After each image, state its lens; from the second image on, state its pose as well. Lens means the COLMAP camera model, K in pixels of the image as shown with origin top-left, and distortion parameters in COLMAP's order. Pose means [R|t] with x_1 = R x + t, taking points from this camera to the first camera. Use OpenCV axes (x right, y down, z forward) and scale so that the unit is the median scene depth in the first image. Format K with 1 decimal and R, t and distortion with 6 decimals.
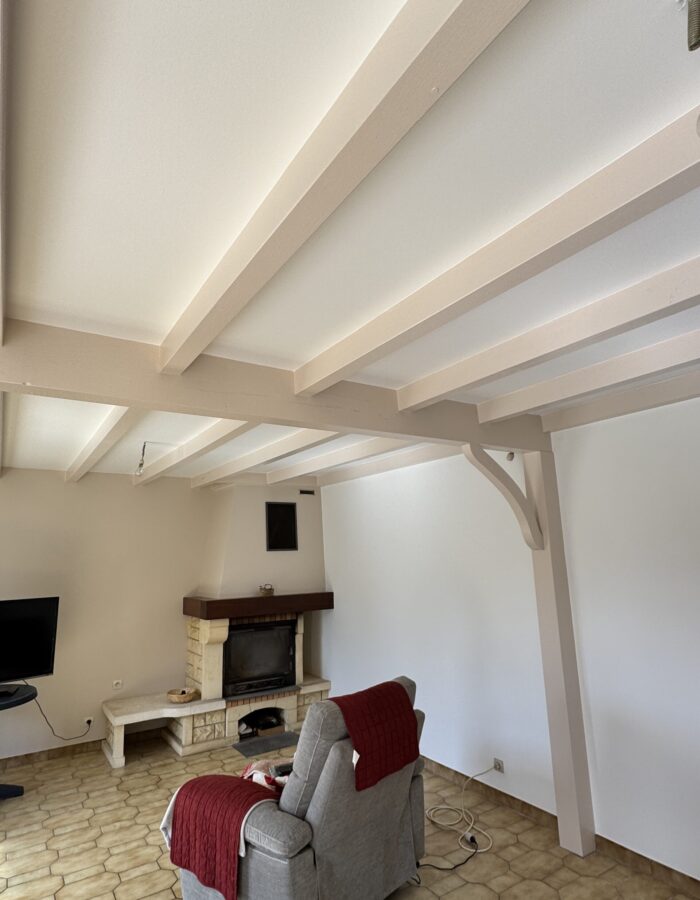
lens RADIAL K [[525.7, 0, 351.2], [0, 525.7, 439.1], [0, 0, 1]] dist [0.002403, 0.001705]
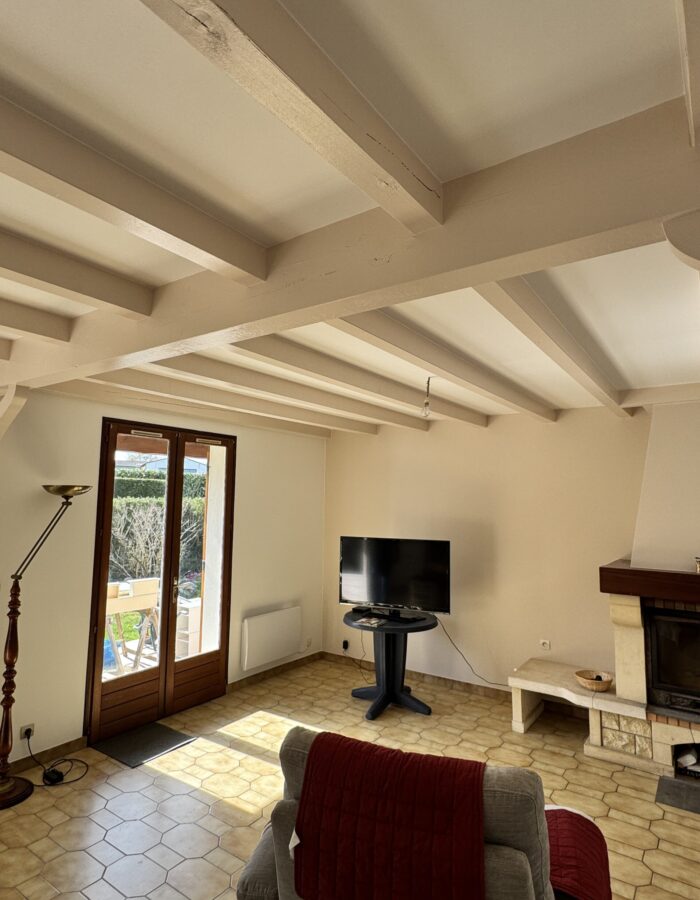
lens RADIAL K [[525.7, 0, 351.2], [0, 525.7, 439.1], [0, 0, 1]] dist [0.002403, 0.001705]
pose [[0.369410, -0.078457, -0.925949, 0.302970], [0.177156, 0.984101, -0.012708, 0.073281], [0.912224, -0.159343, 0.377436, 0.420885]]
